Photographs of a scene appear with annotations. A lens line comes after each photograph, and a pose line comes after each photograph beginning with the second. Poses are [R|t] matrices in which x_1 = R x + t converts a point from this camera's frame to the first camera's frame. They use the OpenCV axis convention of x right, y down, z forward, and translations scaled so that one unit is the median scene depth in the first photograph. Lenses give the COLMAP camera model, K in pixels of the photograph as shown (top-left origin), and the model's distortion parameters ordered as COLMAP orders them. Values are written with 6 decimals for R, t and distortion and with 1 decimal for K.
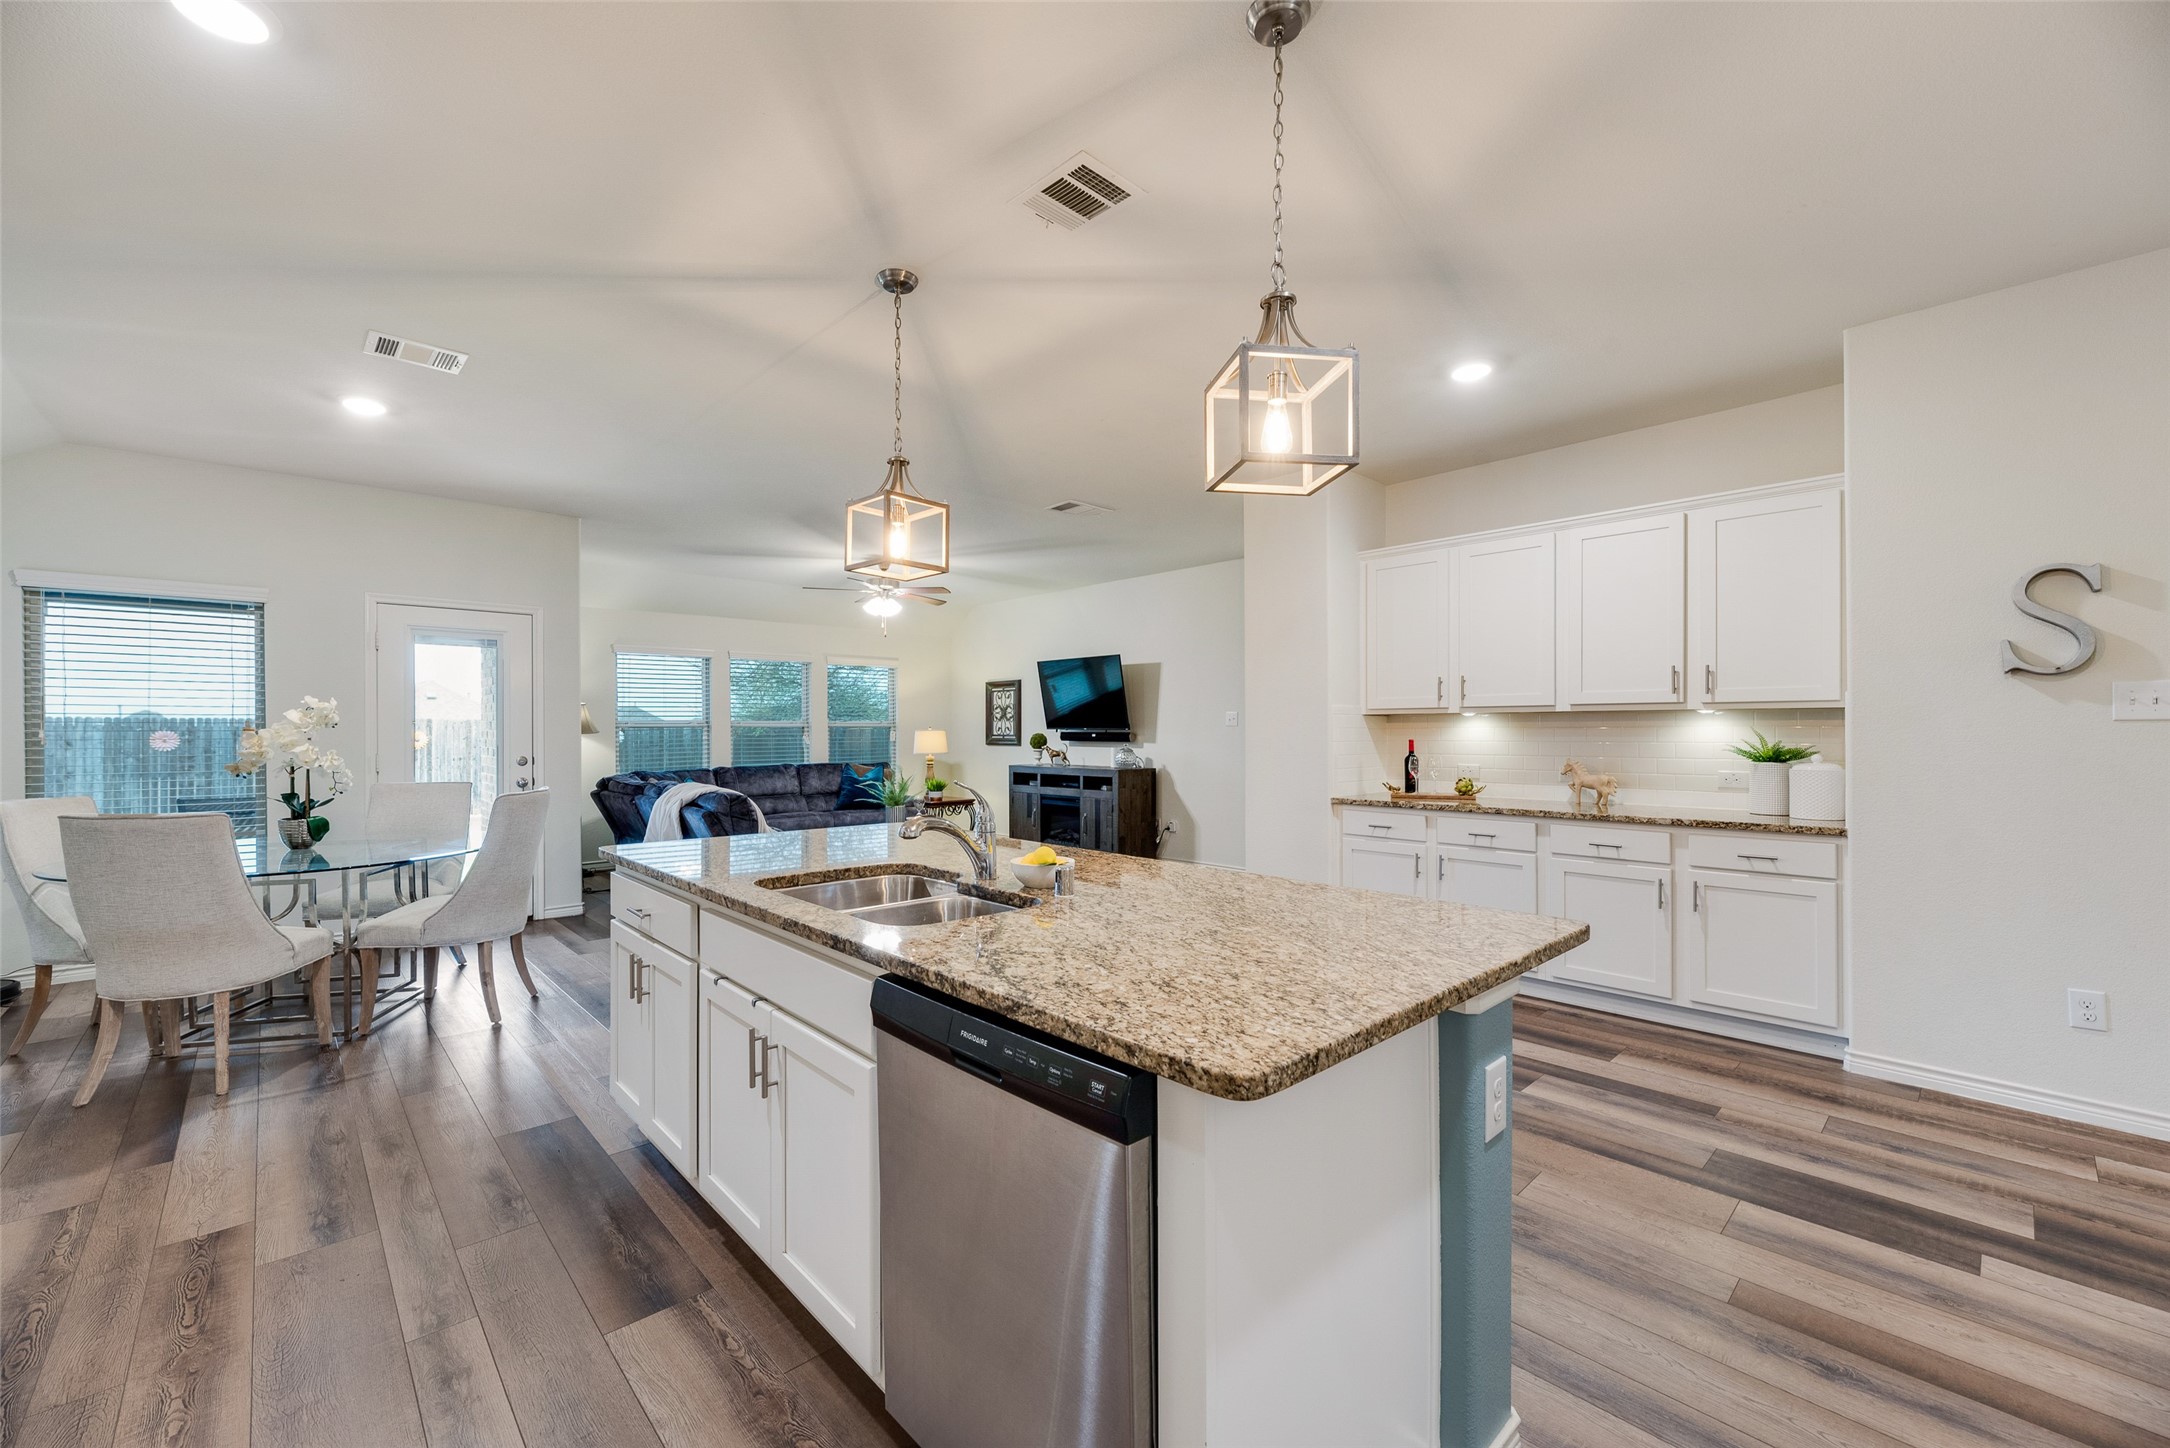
lens RADIAL K [[865.8, 0, 1089.1], [0, 865.8, 727.4], [0, 0, 1]] dist [0.002736, 0.000417]
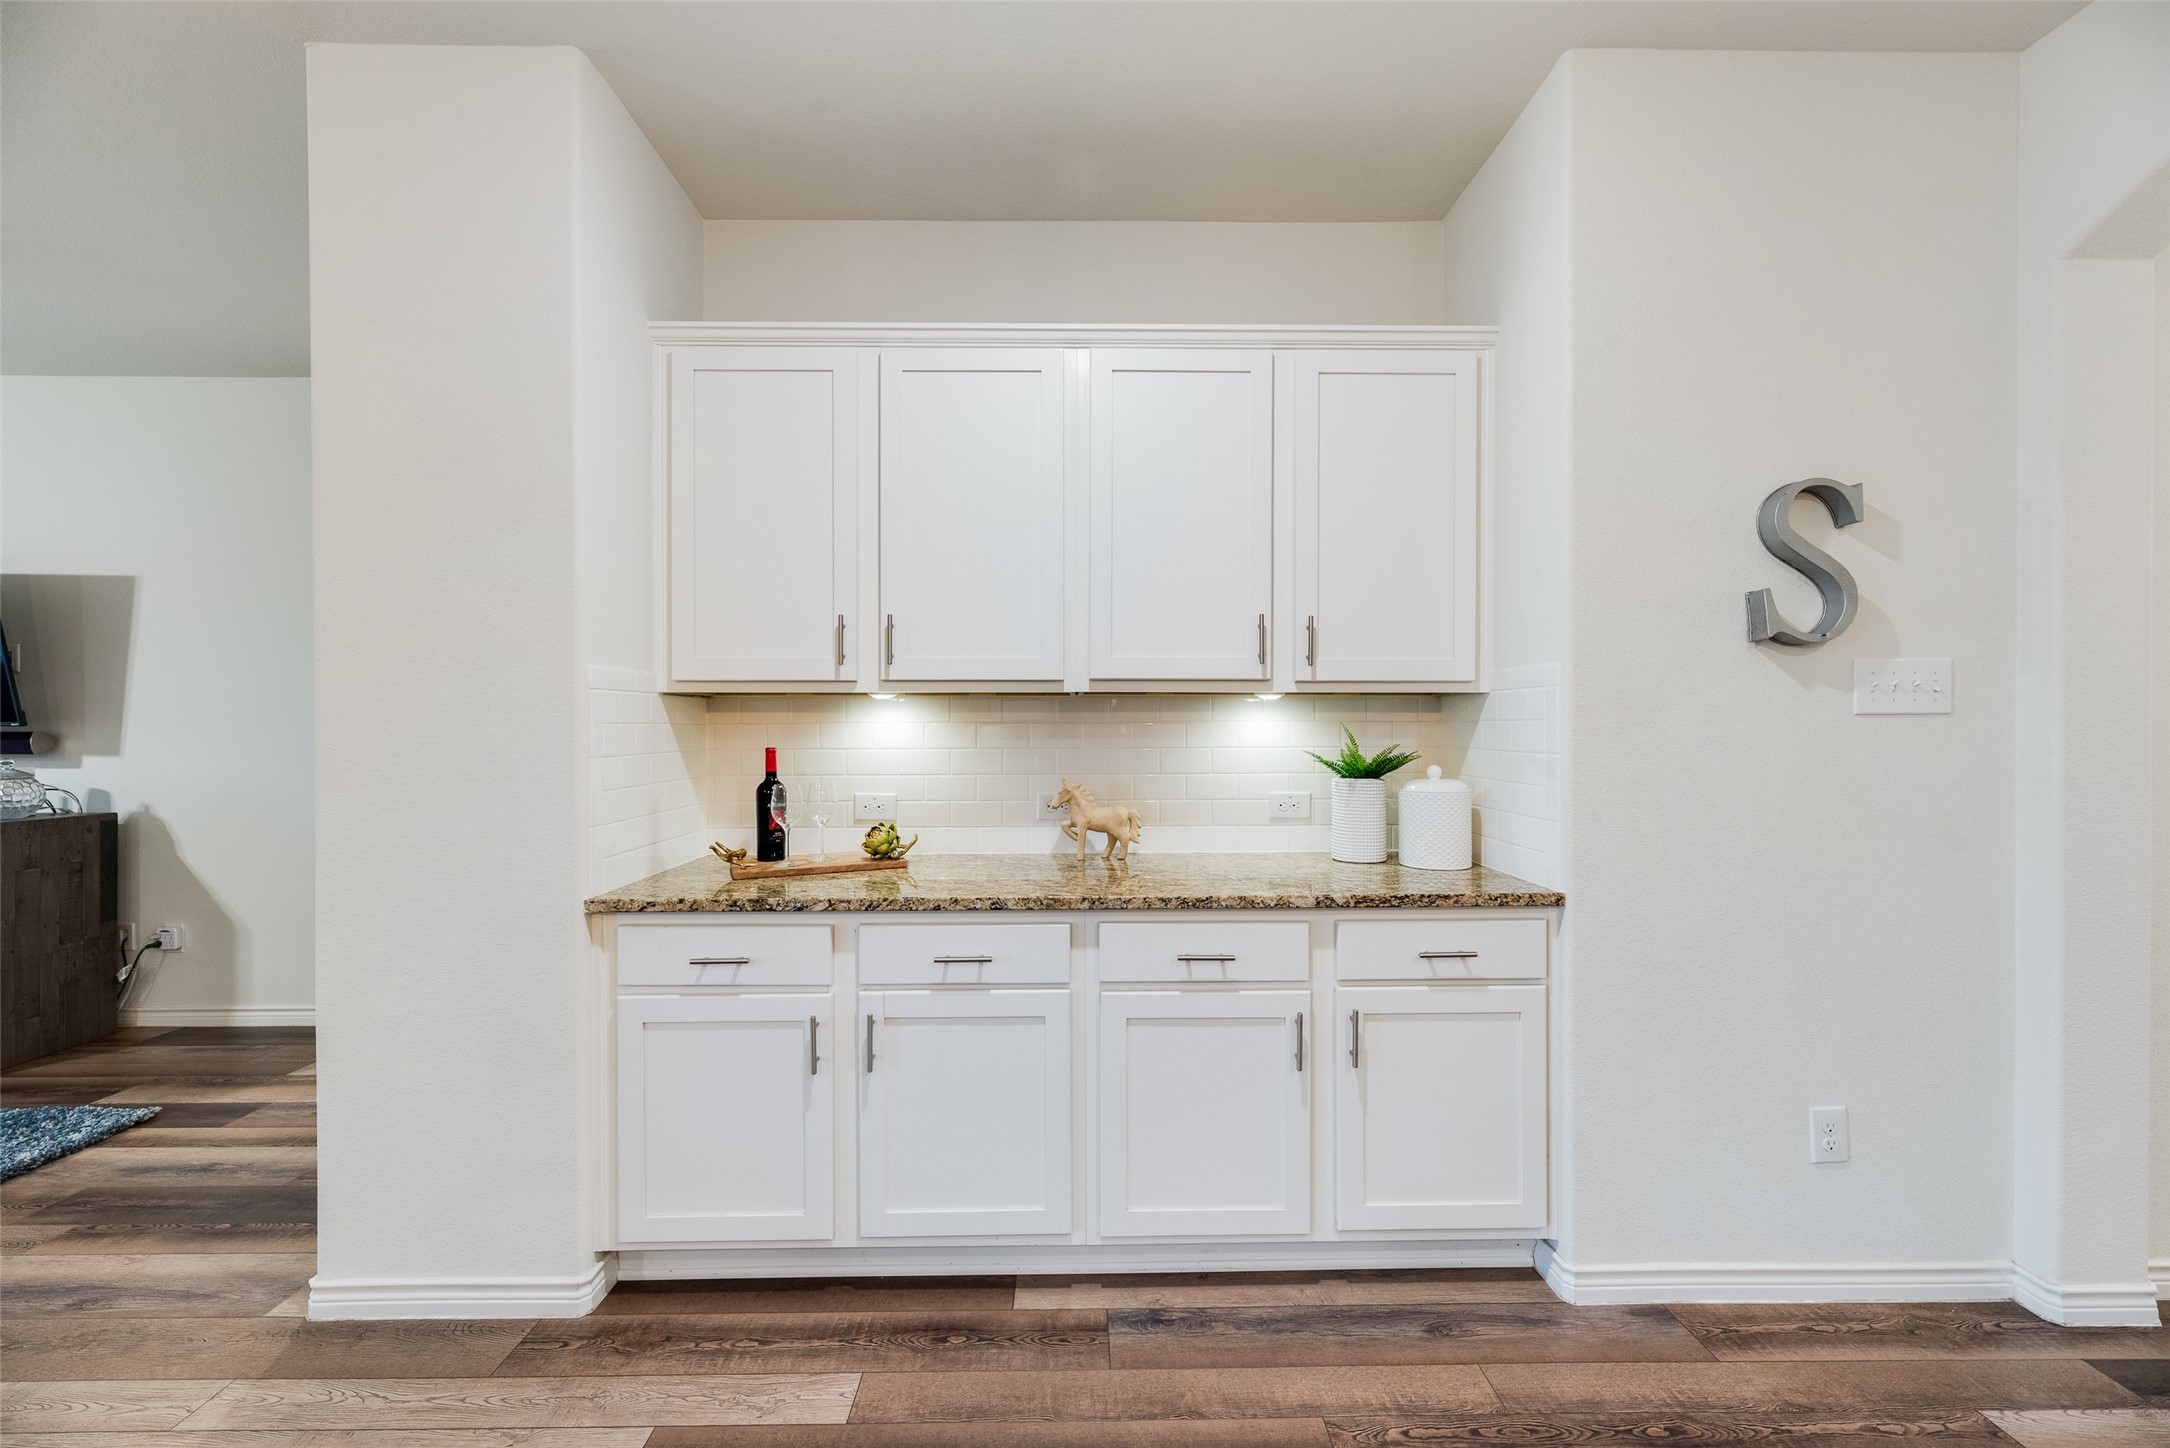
lens RADIAL K [[865.8, 0, 1089.1], [0, 865.8, 727.4], [0, 0, 1]] dist [0.002736, 0.000417]
pose [[0.674884, 0.000601, 0.737923, 0.161560], [-0.003079, 0.999993, 0.002001, 0.002185], [-0.737917, -0.003623, 0.674882, 0.635606]]
